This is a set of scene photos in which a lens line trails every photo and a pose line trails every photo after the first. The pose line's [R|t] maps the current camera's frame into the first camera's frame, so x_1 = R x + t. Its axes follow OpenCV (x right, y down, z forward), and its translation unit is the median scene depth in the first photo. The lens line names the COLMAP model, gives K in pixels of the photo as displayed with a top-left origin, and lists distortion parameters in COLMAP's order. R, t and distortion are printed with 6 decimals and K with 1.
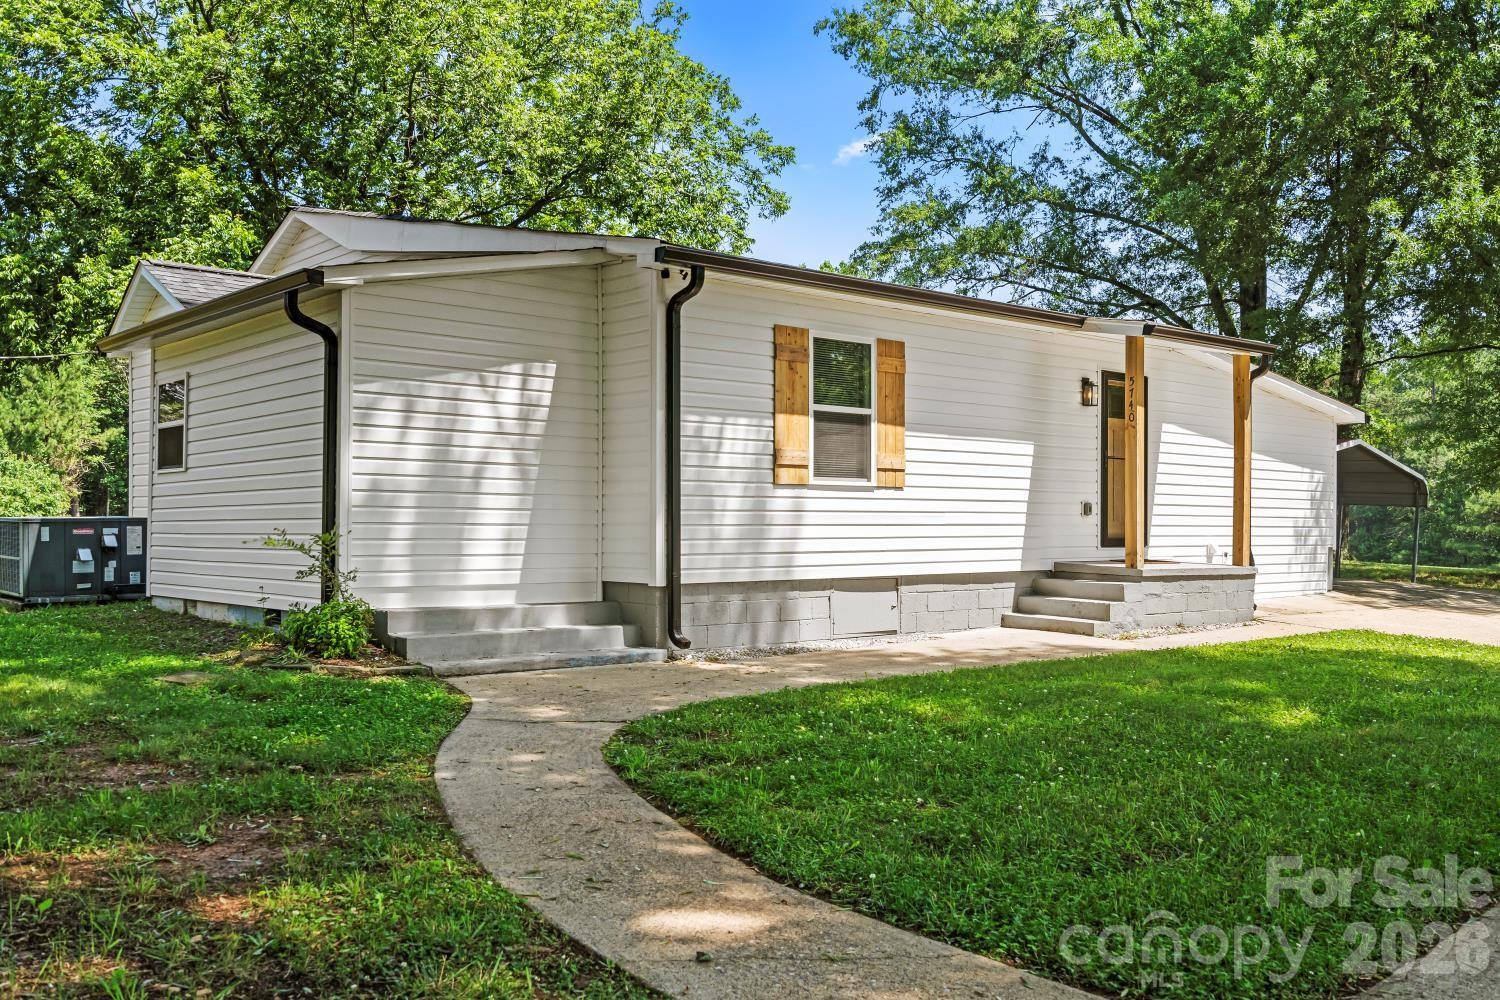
lens RADIAL K [[1338.6, 0, 749.5], [0, 1338.6, 511.9], [0, 0, 1]] dist [-0.004757, -0.001293]
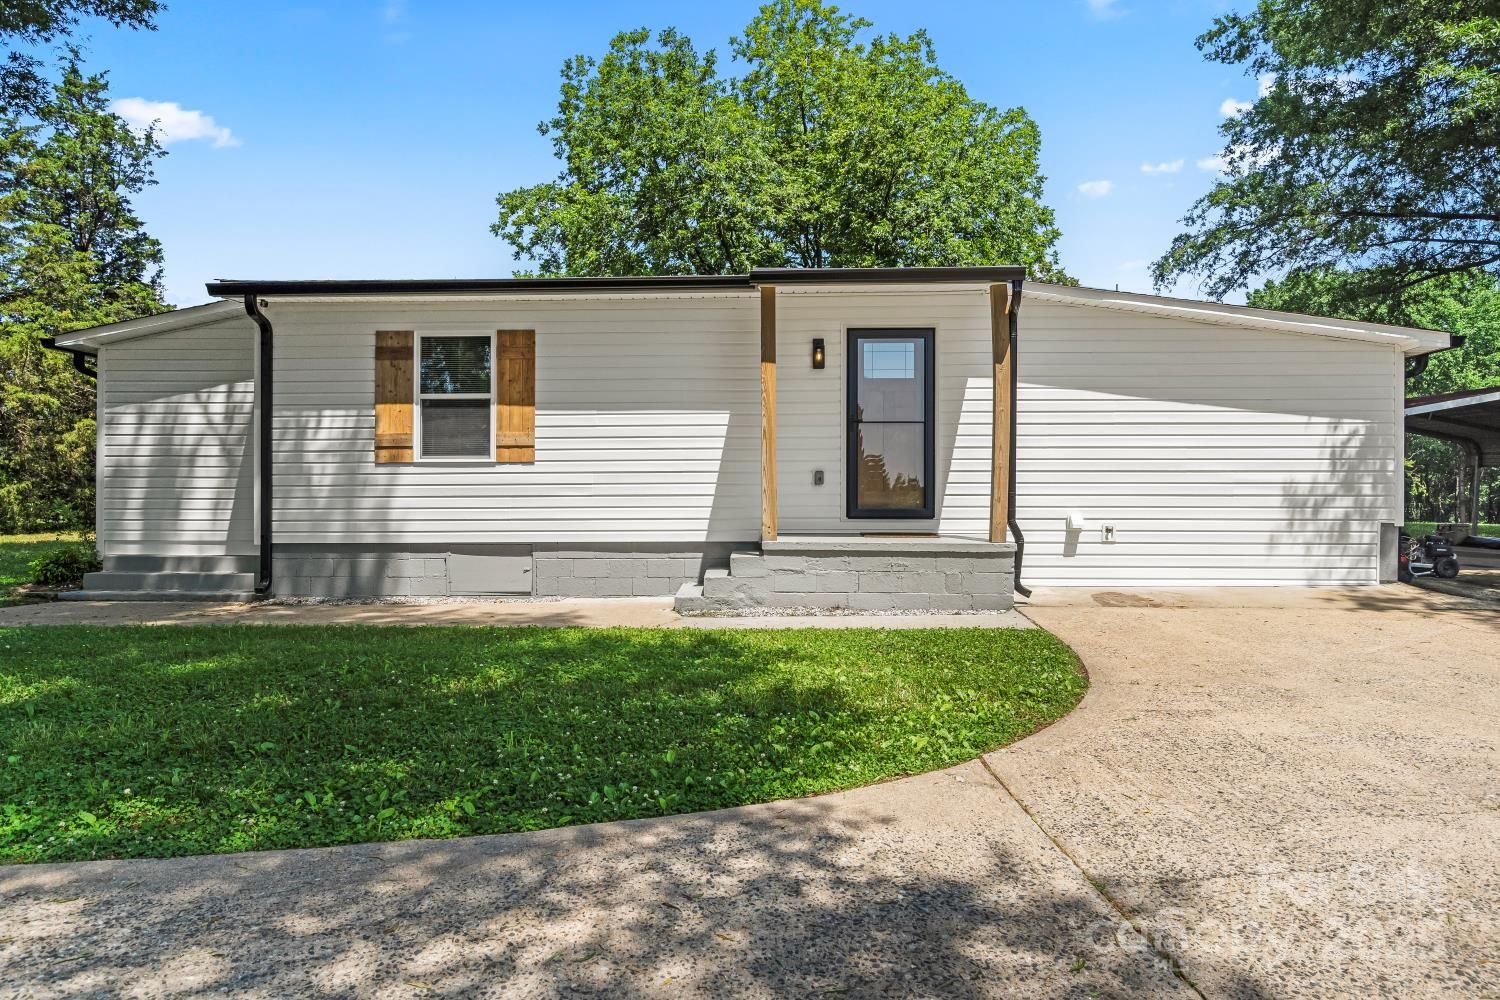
lens RADIAL K [[914.4, 0, 750.1], [0, 914.4, 487.3], [0, 0, 1]] dist [0.001911, 0.000477]
pose [[0.730426, -0.021718, -0.682647, 0.807523], [0.011053, 0.999739, -0.019979, 0.020753], [0.682903, 0.007047, 0.730475, 0.612970]]
